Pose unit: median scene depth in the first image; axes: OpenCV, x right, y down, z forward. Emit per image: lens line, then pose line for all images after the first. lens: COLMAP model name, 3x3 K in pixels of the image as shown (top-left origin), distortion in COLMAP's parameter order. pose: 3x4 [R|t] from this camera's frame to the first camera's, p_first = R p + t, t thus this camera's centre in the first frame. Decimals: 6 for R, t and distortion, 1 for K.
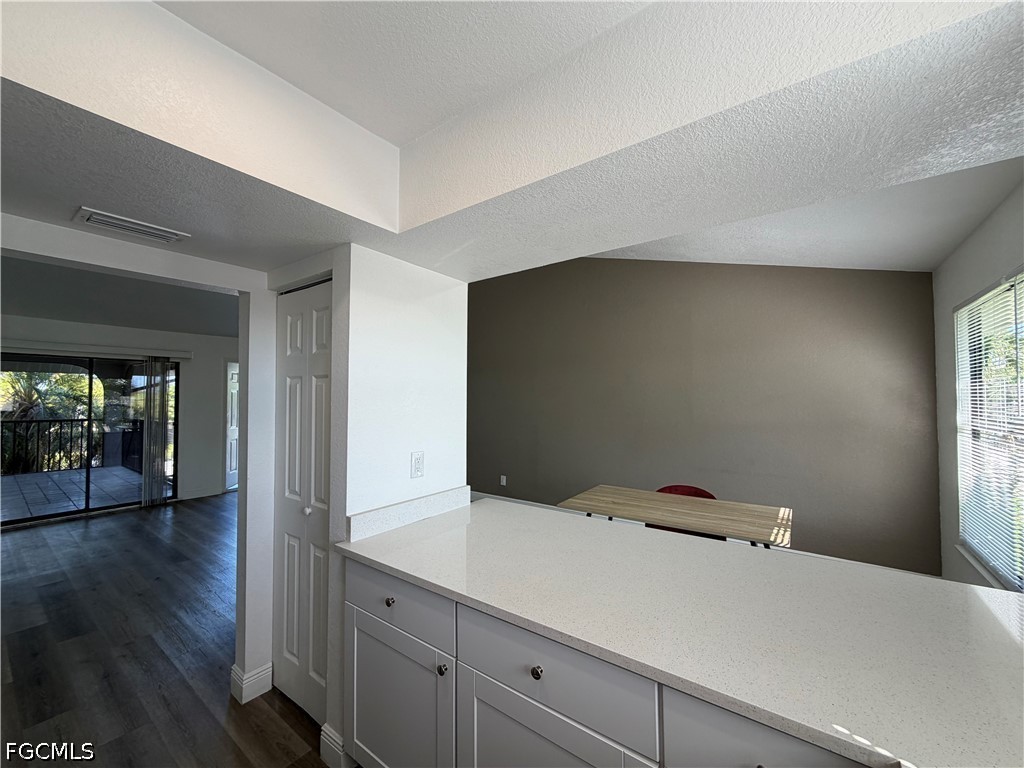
lens RADIAL K [[407.6, 0, 509.0], [0, 407.6, 386.9], [0, 0, 1]] dist [0.000270, -0.000197]
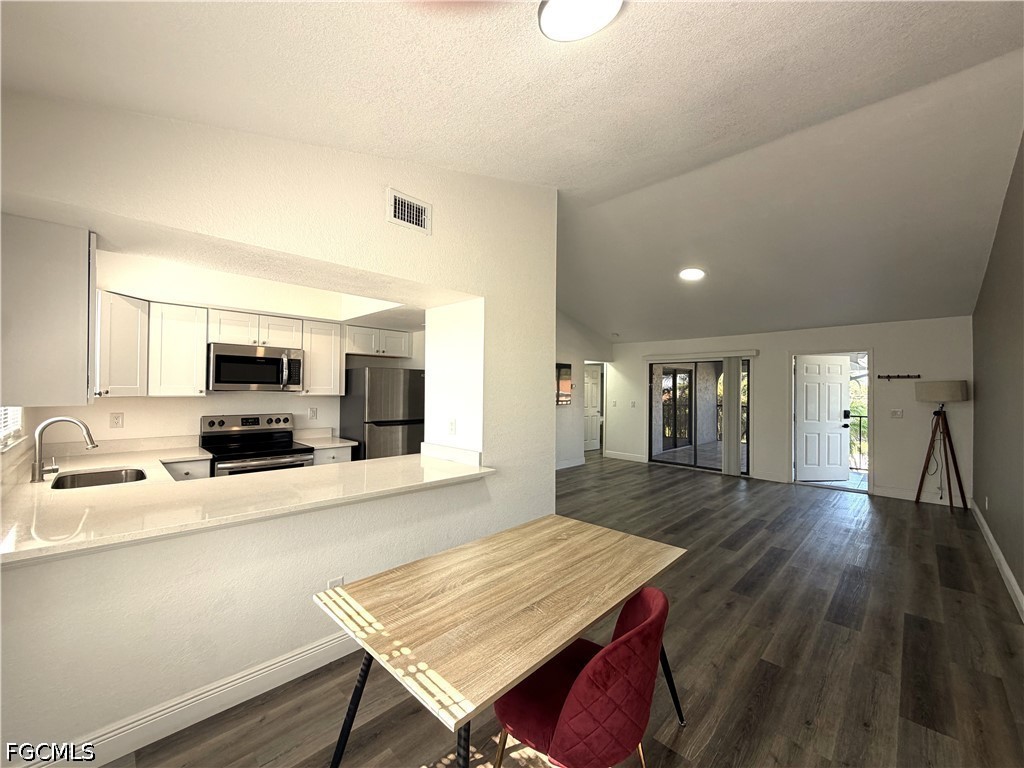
lens RADIAL K [[407.6, 0, 510.3], [0, 407.6, 386.6], [0, 0, 1]] dist [0.000270, -0.000197]
pose [[-0.141498, -0.005778, -0.989922, 1.272378], [0.015080, 0.999854, -0.007992, 0.045497], [0.989824, -0.016059, -0.141390, 1.378385]]
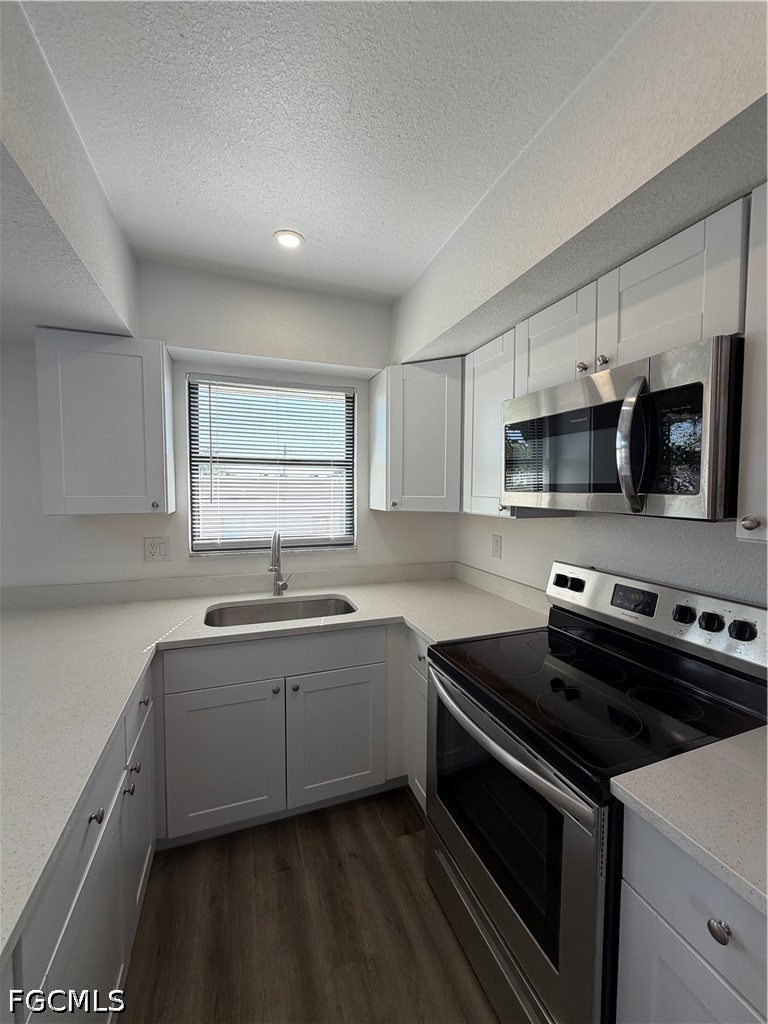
lens RADIAL K [[407.6, 0, 382.8], [0, 407.6, 509.0], [0, 0, 1]] dist [0.000270, -0.000197]
pose [[-0.833867, -0.028792, 0.551213, -0.432279], [-0.017026, 0.999505, 0.026451, 0.018258], [-0.551702, 0.012671, -0.833945, 0.693763]]
